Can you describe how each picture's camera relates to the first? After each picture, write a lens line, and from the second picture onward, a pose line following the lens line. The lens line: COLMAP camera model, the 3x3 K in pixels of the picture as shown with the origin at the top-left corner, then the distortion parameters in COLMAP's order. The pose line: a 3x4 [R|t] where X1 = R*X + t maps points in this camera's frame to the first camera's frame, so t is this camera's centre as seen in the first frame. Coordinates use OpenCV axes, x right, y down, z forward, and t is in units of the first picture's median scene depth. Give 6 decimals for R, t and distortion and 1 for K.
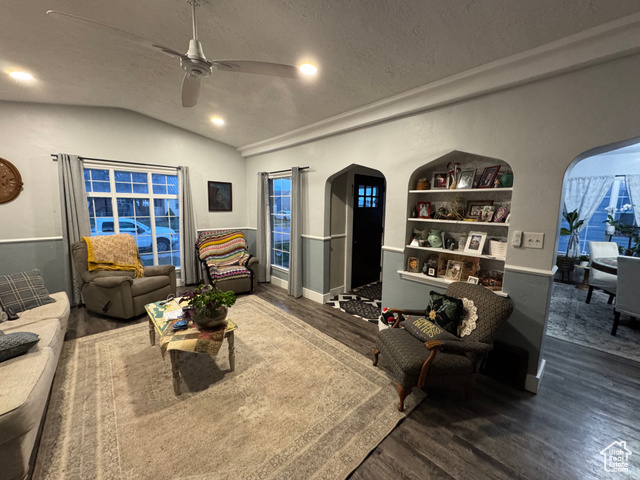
lens RADIAL K [[257.7, 0, 320.0], [0, 257.7, 240.0], [0, 0, 1]] dist [-0.000518, -0.000135]
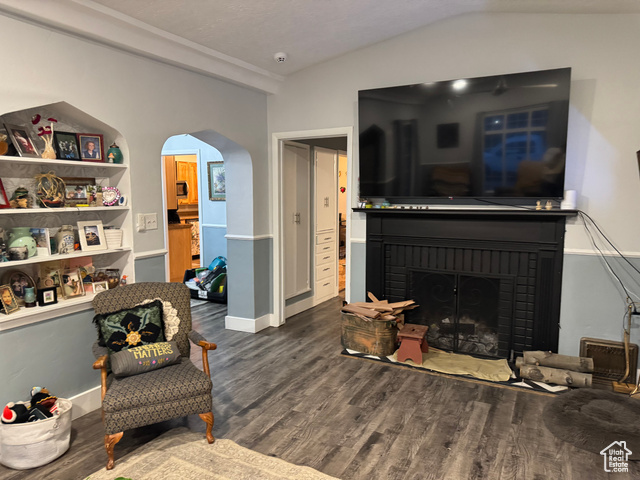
lens RADIAL K [[428.3, 0, 320.0], [0, 428.3, 240.0], [0, 0, 1]] dist [-0.002336, -0.001291]
pose [[-0.323887, -0.115201, 0.939056, -0.602545], [0.121634, 0.979252, 0.162084, -0.077856], [-0.938244, 0.166718, -0.303155, 0.616474]]
